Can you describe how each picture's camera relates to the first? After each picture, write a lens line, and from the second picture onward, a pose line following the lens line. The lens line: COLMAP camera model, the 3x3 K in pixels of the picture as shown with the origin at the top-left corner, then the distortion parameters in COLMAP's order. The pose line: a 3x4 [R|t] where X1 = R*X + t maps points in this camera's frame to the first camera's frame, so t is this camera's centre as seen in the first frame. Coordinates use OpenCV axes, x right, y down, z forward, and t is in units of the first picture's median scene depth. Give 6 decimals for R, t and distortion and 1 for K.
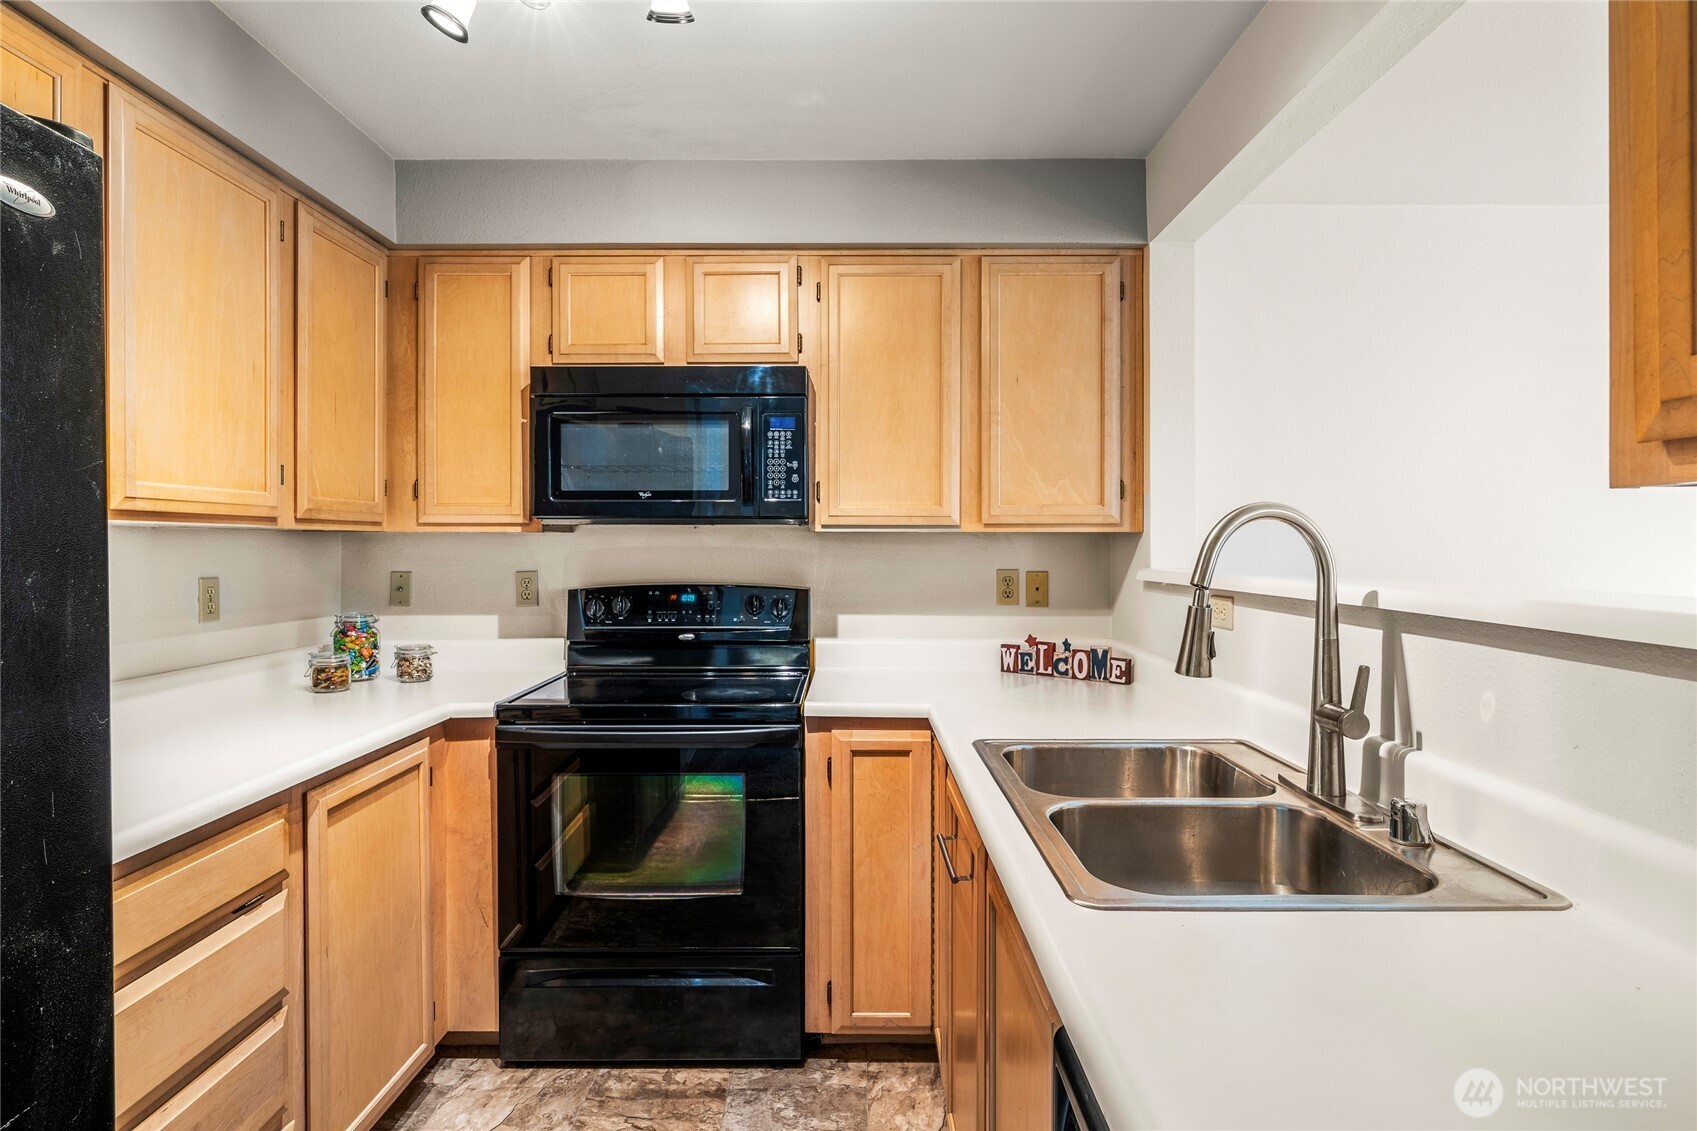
lens RADIAL K [[883.9, 0, 848.6], [0, 883.9, 541.4], [0, 0, 1]] dist [-0.006070, -0.000085]
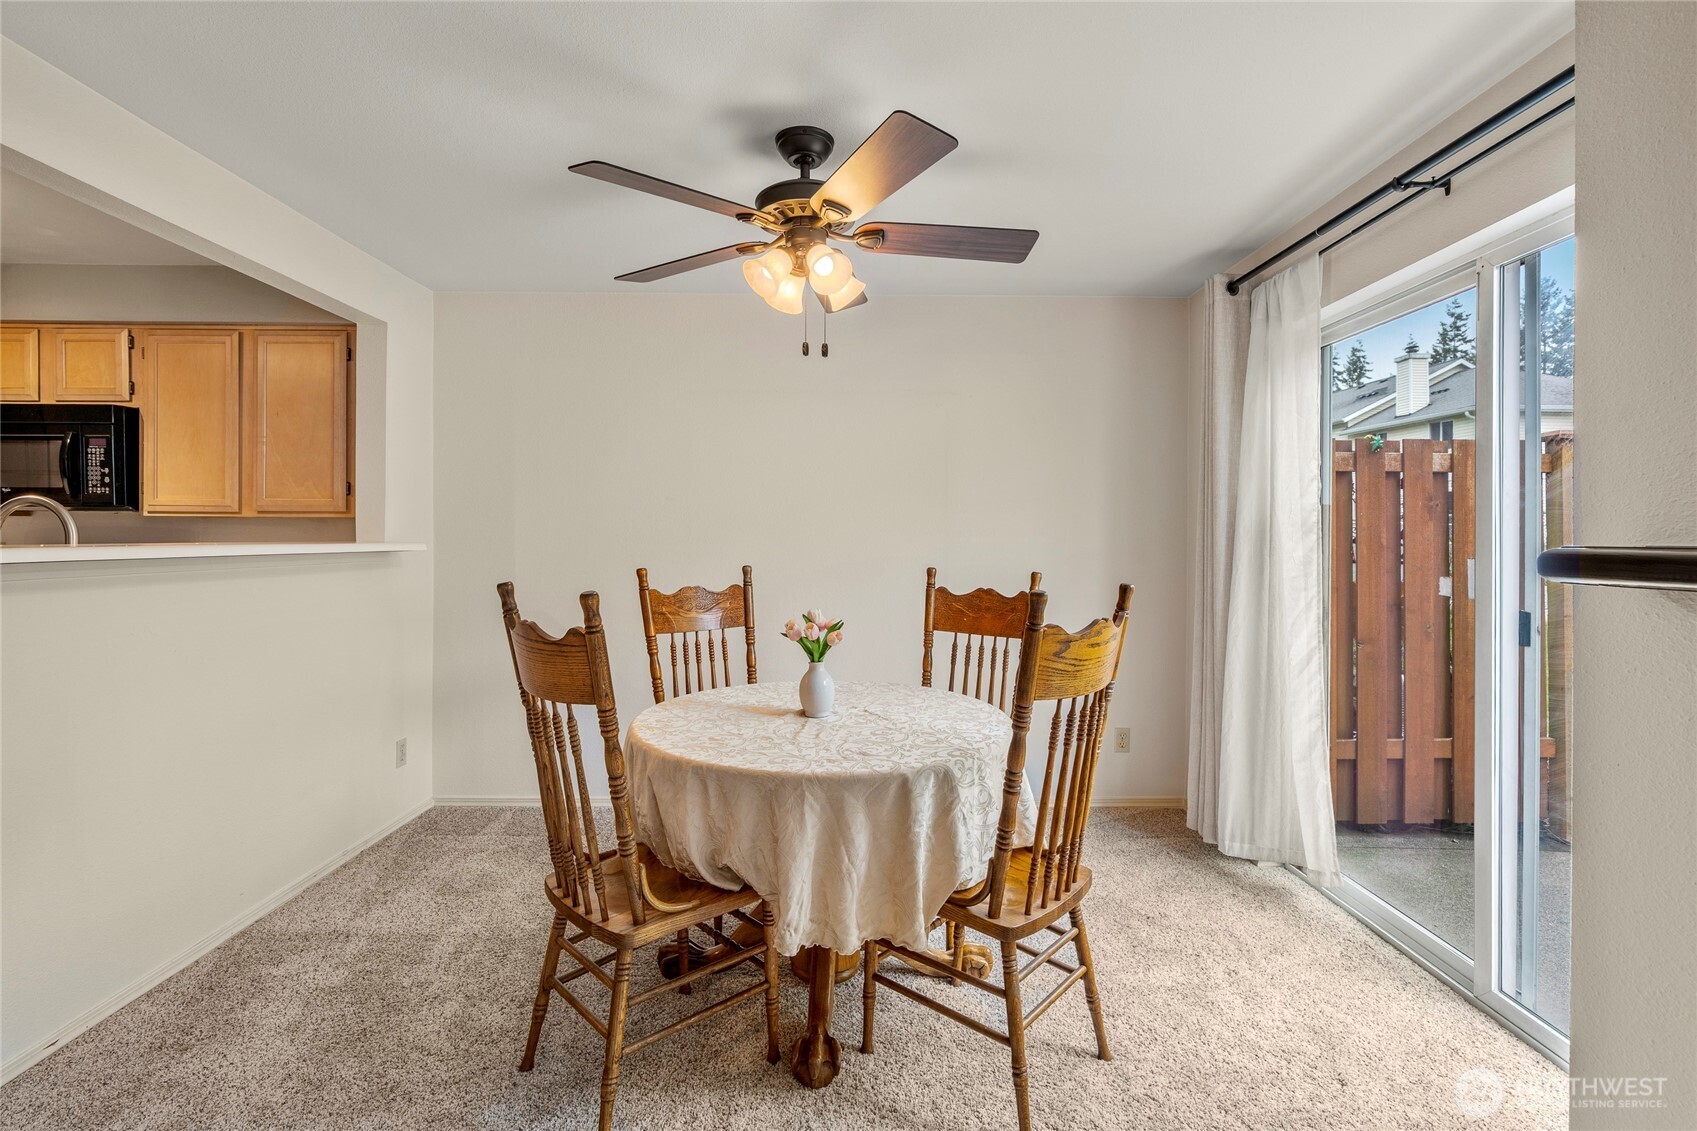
lens RADIAL K [[773.4, 0, 845.3], [0, 773.4, 545.9], [0, 0, 1]] dist [-0.004414, 0.000593]
pose [[0.999970, 0.006283, 0.004523, 1.142388], [-0.006351, 0.999864, 0.015200, 0.012590], [-0.004427, -0.015228, 0.999874, -0.301837]]
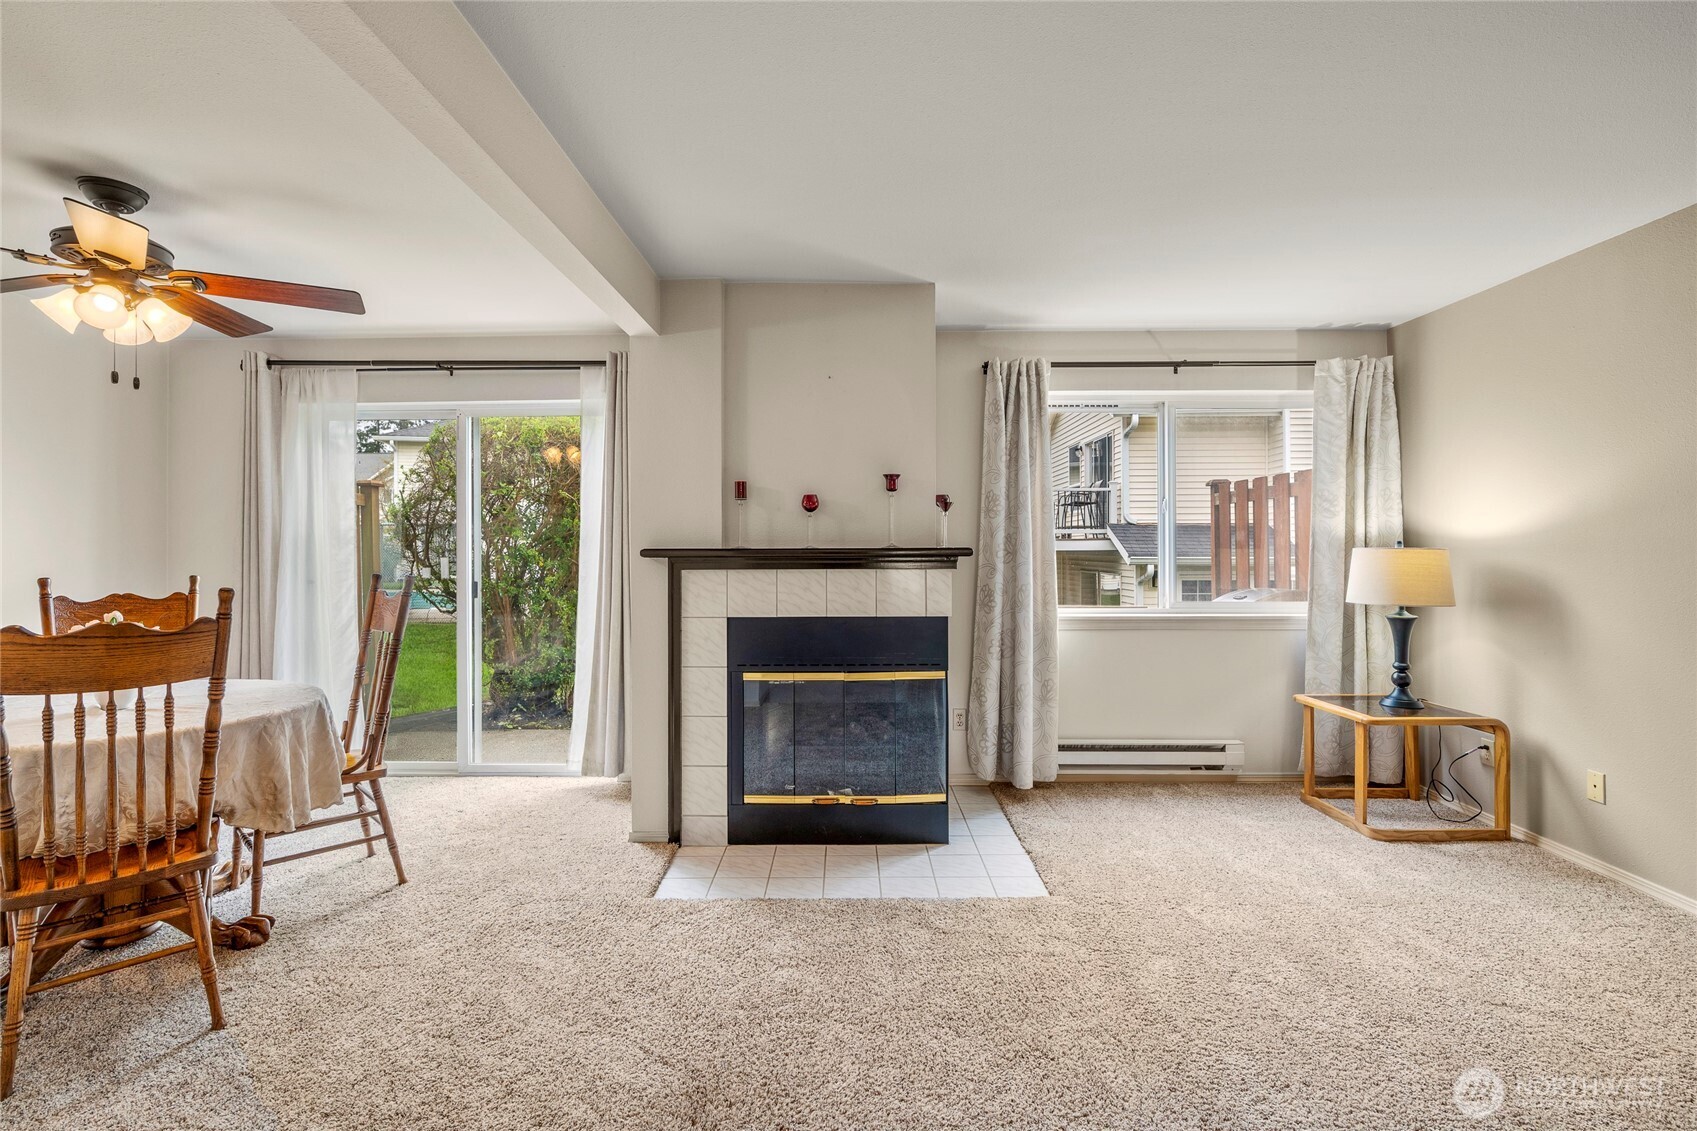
lens RADIAL K [[773.4, 0, 845.3], [0, 773.4, 545.9], [0, 0, 1]] dist [-0.004414, 0.000593]
pose [[0.016399, 0.005278, 0.999852, 0.160088], [-0.001871, 0.999984, -0.005248, 0.018249], [-0.999864, -0.001785, 0.016409, -0.355153]]
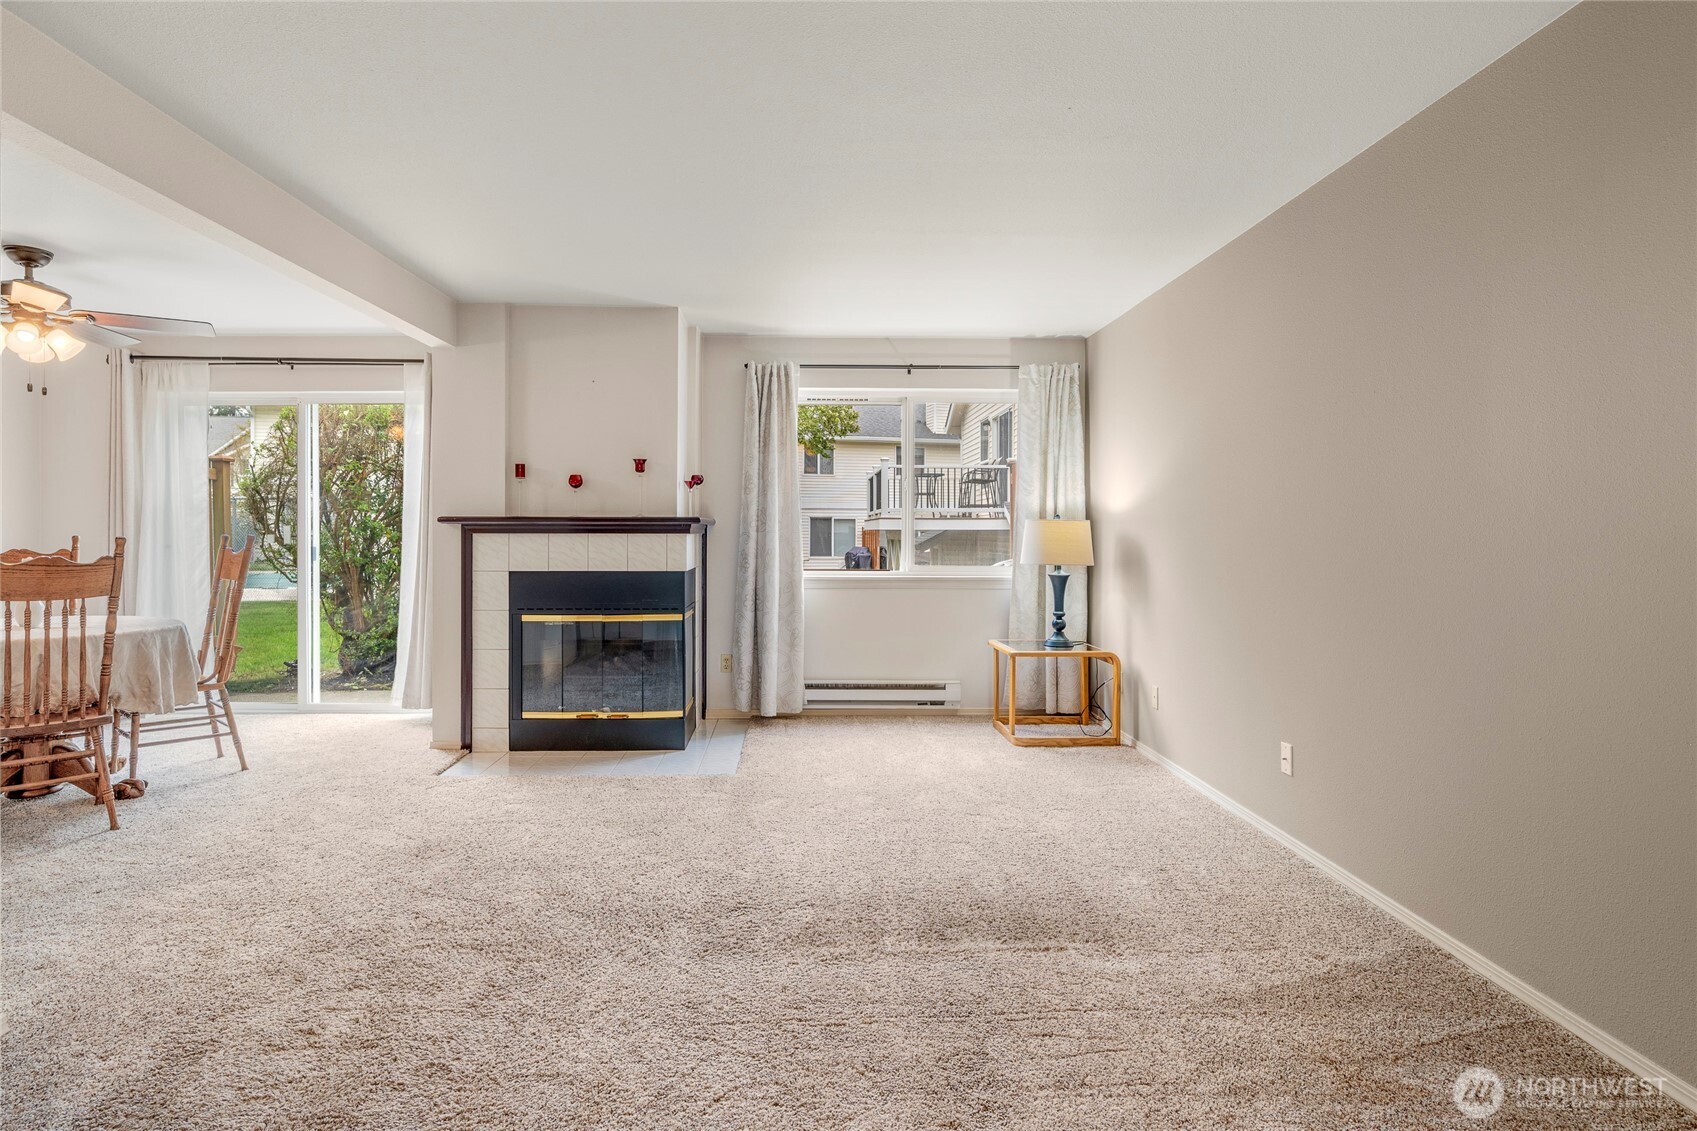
lens RADIAL K [[892.0, 0, 817.4], [0, 892.0, 533.7], [0, 0, 1]] dist [-0.004383, 0.001063]
pose [[-0.019874, -0.001621, 0.999801, -0.452709], [-0.006424, 0.999978, 0.001493, 0.045207], [-0.999782, -0.006393, -0.019884, -0.754819]]
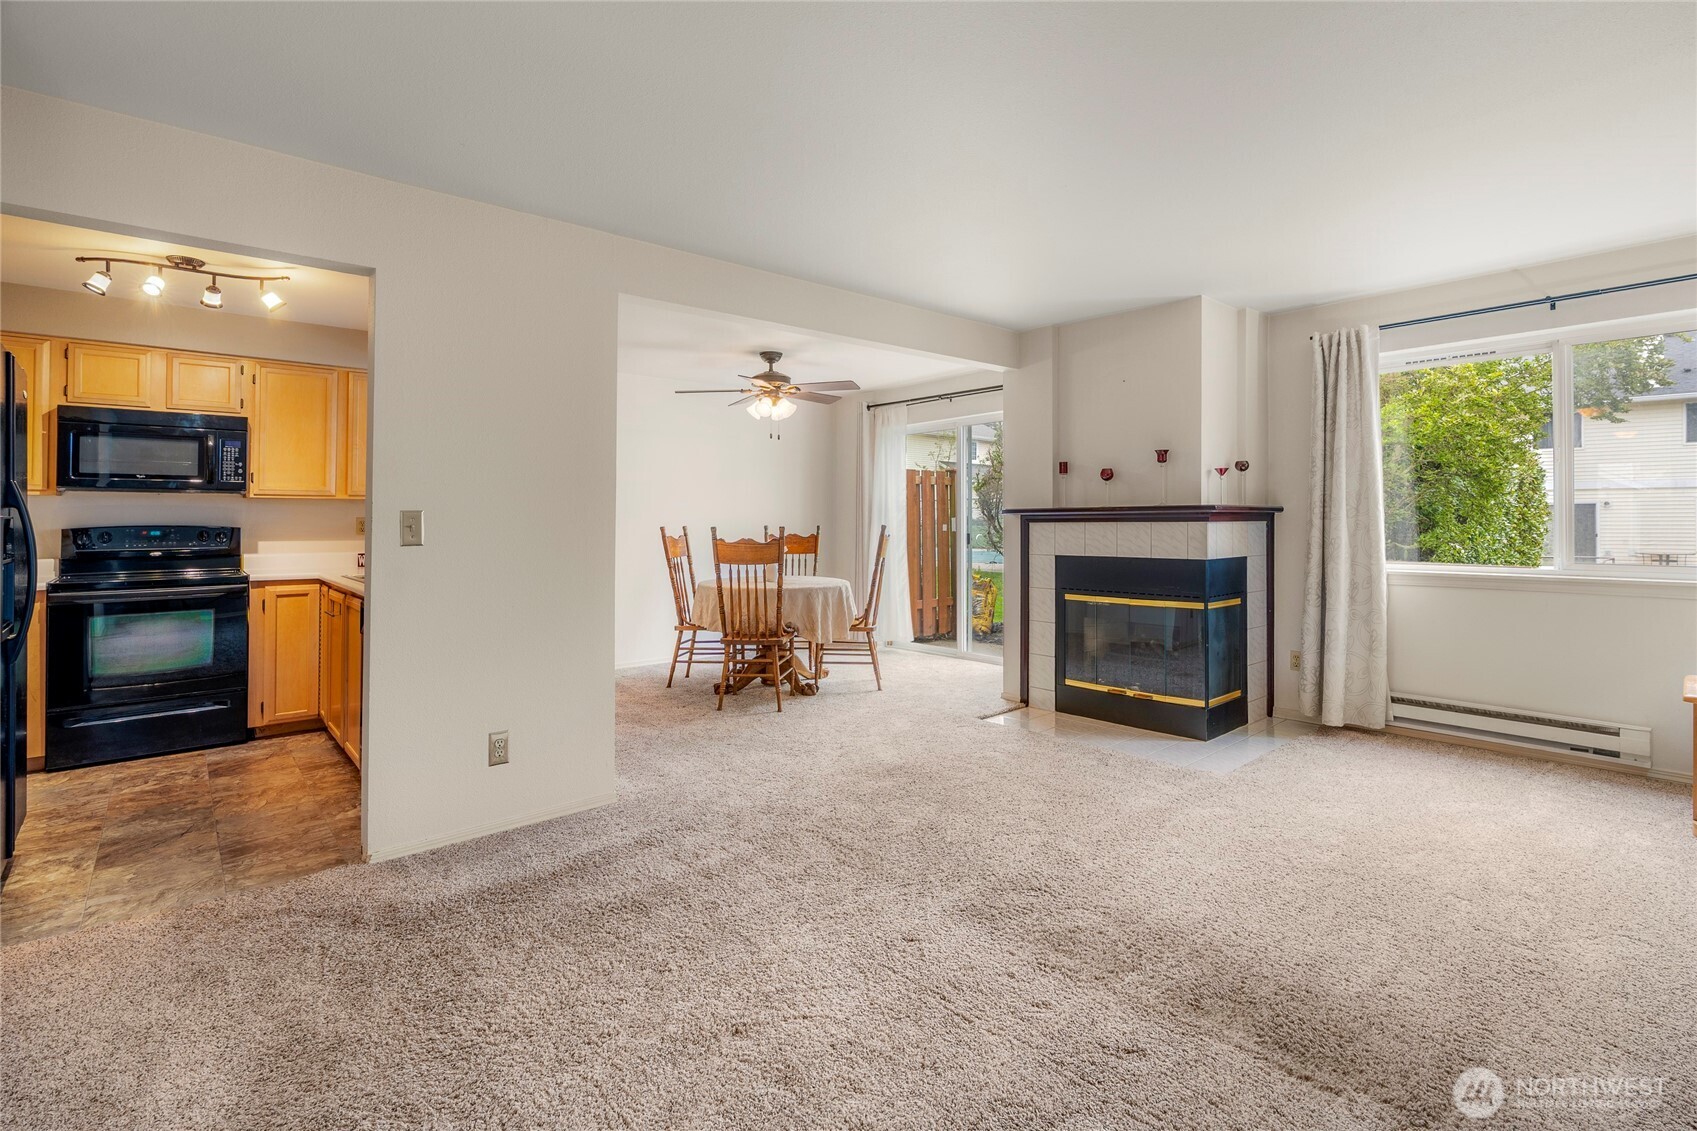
lens RADIAL K [[789.0, 0, 874.4], [0, 789.0, 501.3], [0, 0, 1]] dist [-0.004350, 0.000699]
pose [[0.745771, 0.013375, 0.666068, -0.172395], [0.002273, 0.999742, -0.022619, 0.042367], [-0.666199, 0.018382, 0.745548, -1.297673]]
